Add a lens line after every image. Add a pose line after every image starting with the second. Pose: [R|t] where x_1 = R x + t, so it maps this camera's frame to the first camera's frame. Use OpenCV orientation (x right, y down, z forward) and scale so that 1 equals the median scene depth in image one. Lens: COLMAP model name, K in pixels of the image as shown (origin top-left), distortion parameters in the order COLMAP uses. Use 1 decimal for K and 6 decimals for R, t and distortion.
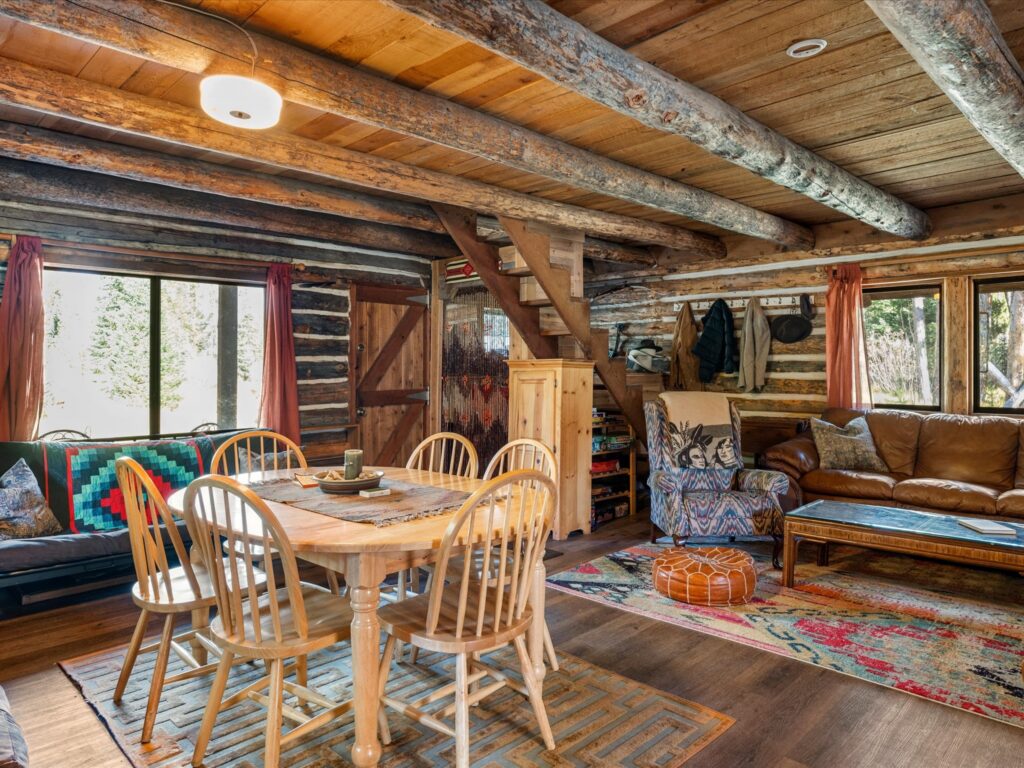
lens RADIAL K [[657.0, 0, 514.7], [0, 657.0, 381.6], [0, 0, 1]] dist [-0.000794, 0.007765]
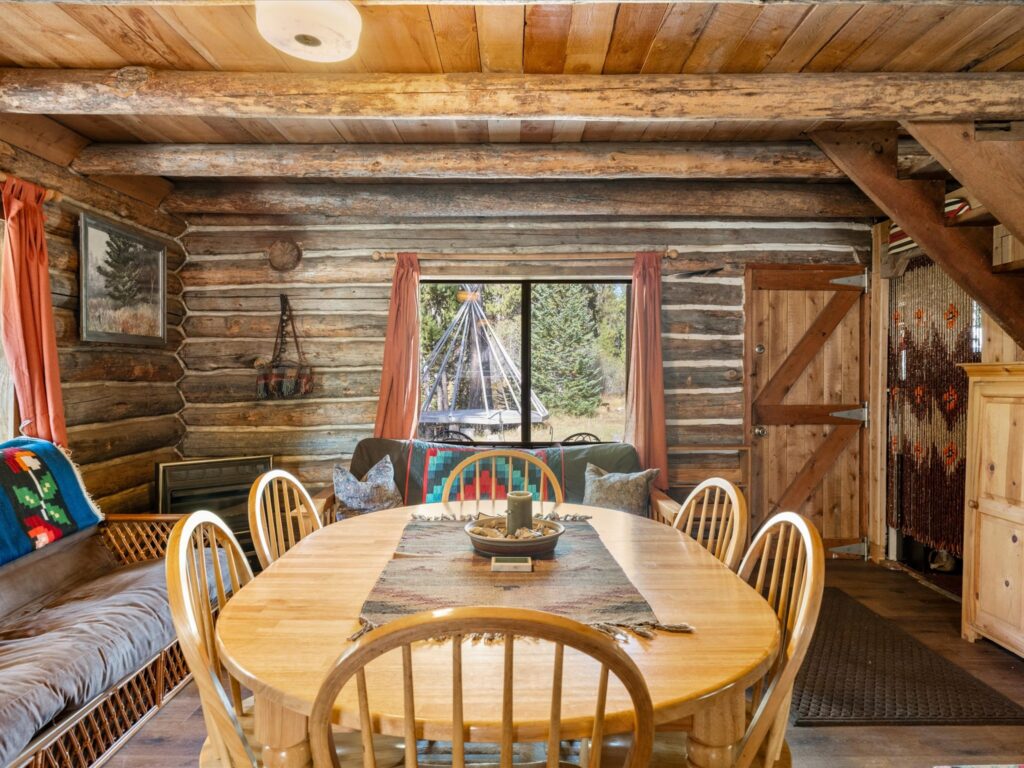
lens RADIAL K [[657.0, 0, 515.4], [0, 657.0, 382.8], [0, 0, 1]] dist [-0.000794, 0.007765]
pose [[0.709566, 0.014614, -0.704487, 0.124759], [-0.021045, 0.999778, -0.000458, -0.005696], [0.704324, 0.015151, 0.709717, 0.267635]]
